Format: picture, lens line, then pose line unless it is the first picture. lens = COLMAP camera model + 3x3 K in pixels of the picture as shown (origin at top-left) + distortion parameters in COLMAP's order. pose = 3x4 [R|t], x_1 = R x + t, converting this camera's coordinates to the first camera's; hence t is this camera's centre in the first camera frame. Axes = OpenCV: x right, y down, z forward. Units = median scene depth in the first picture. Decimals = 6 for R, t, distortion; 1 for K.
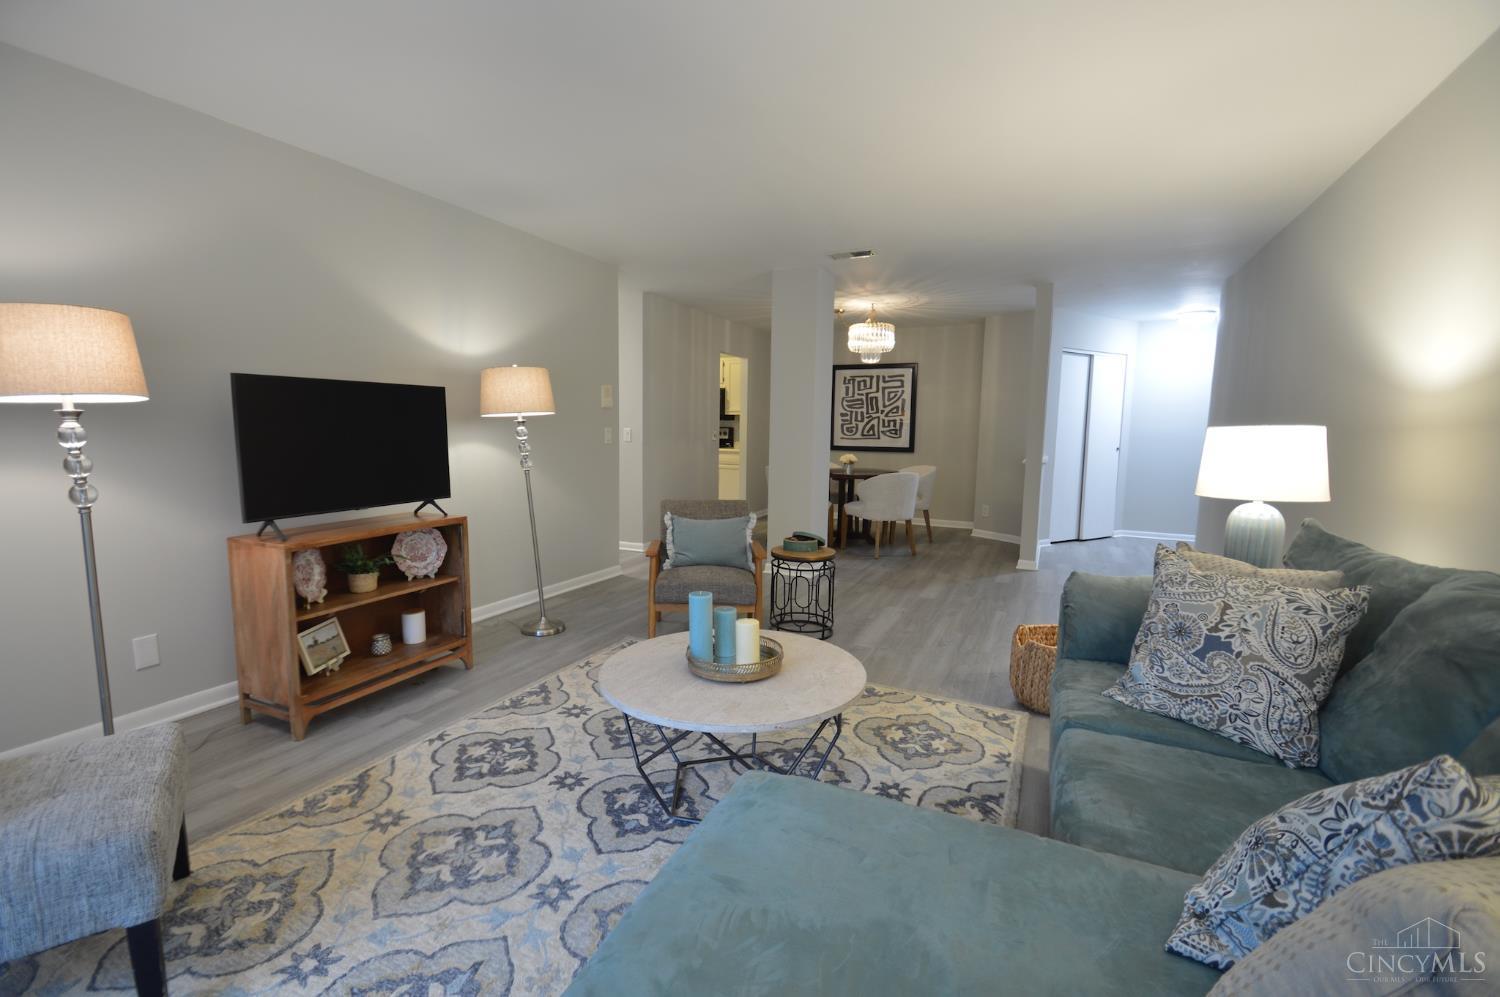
lens RADIAL K [[607.3, 0, 750.0], [0, 607.3, 498.5], [0, 0, 1]] dist [0.001345, 0.000067]
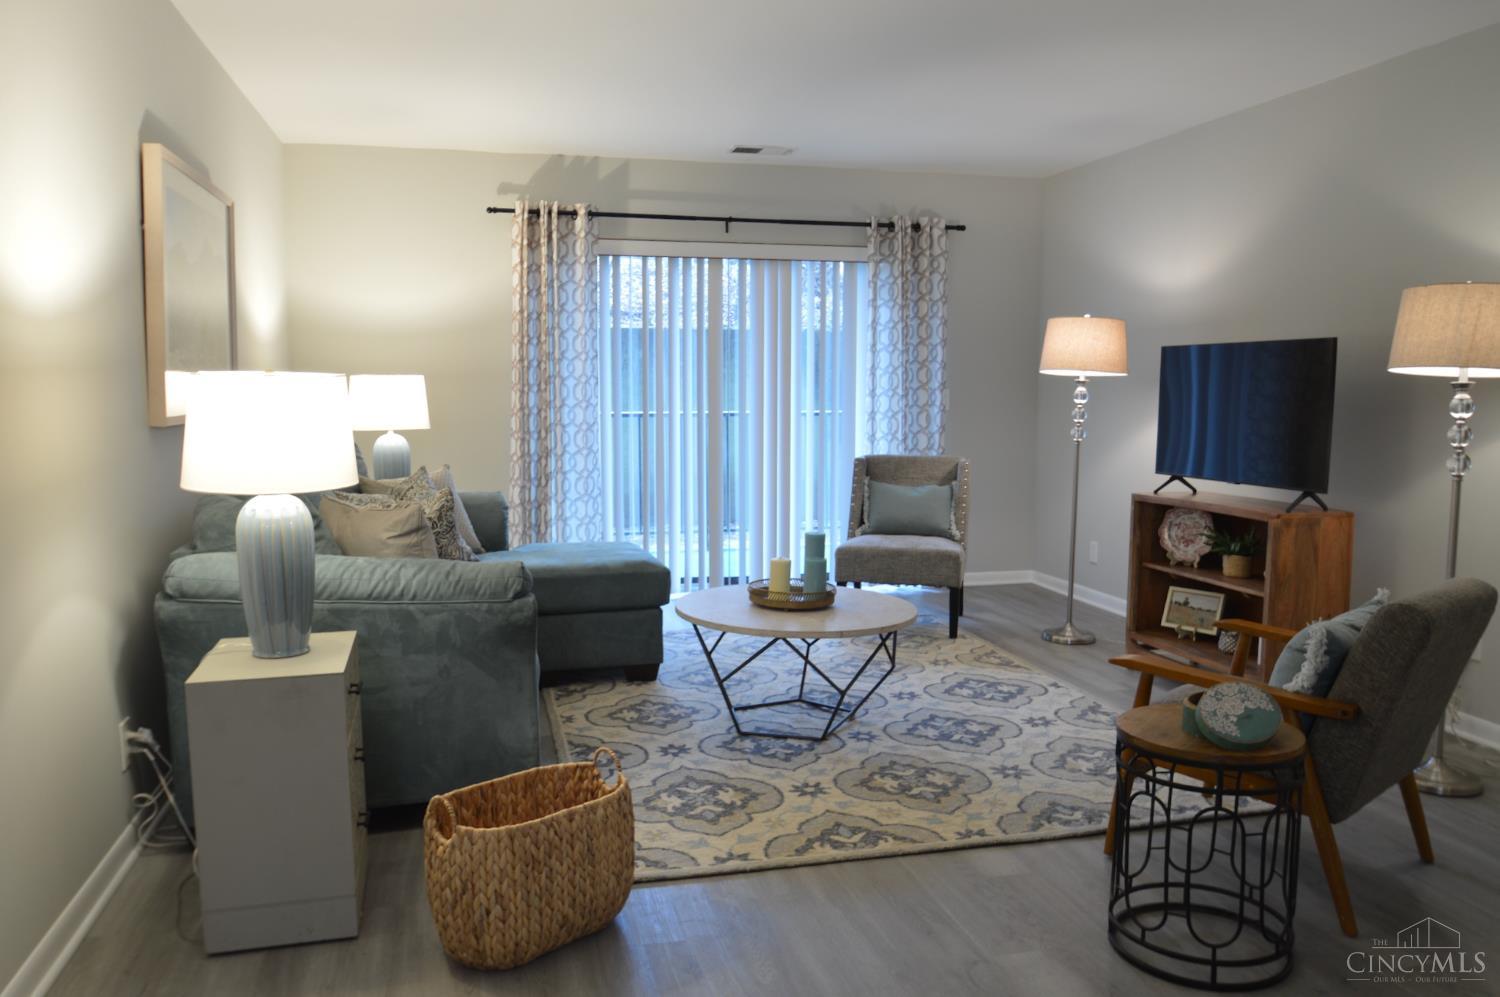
lens RADIAL K [[1047.7, 0, 750.0], [0, 1047.7, 498.5], [0, 0, 1]] dist [-0.050875, 0.000036]
pose [[-0.745601, 0.055867, -0.664047, 1.074683], [-0.093625, 0.977814, 0.187389, -0.212248], [0.659783, 0.201888, -0.723829, 1.921824]]
